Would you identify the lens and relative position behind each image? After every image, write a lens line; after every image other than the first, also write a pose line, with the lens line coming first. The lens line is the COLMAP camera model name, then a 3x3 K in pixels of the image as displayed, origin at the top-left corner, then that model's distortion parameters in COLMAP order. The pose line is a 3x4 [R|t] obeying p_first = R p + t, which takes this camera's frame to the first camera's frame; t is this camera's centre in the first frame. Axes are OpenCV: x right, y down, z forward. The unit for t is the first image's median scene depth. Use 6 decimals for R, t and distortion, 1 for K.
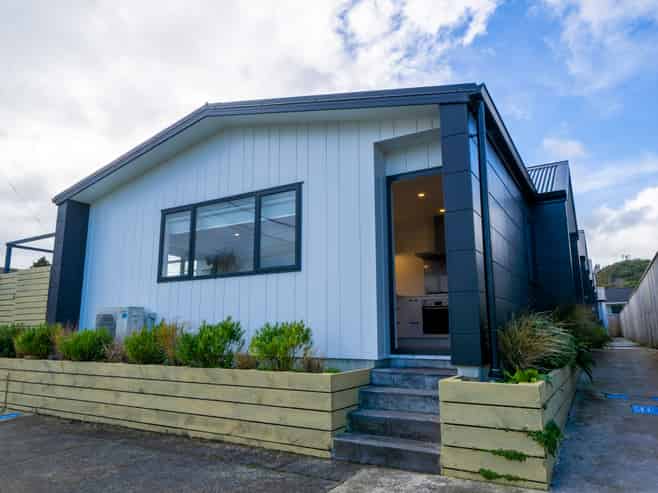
lens RADIAL K [[413.8, 0, 329.0], [0, 413.8, 246.5], [0, 0, 1]] dist [0.003804, 0.000201]
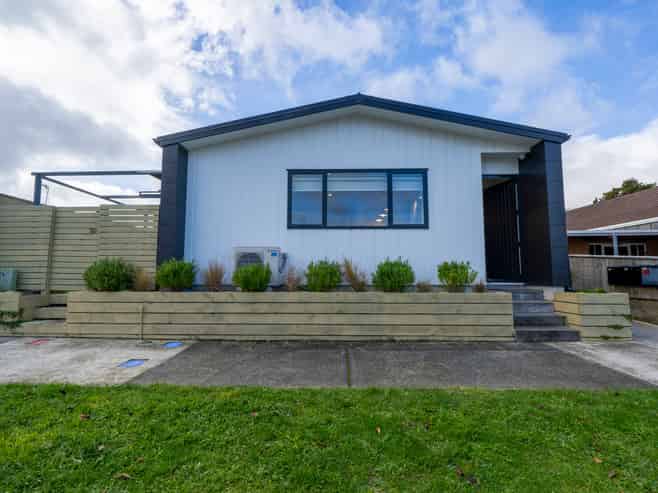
lens RADIAL K [[265.7, 0, 329.0], [0, 265.7, 246.5], [0, 0, 1]] dist [0.000932, 0.000413]
pose [[0.890040, 0.053150, 0.452773, -0.759036], [-0.096241, 0.992703, 0.072654, 0.081019], [-0.445607, -0.108240, 0.888661, 0.271263]]
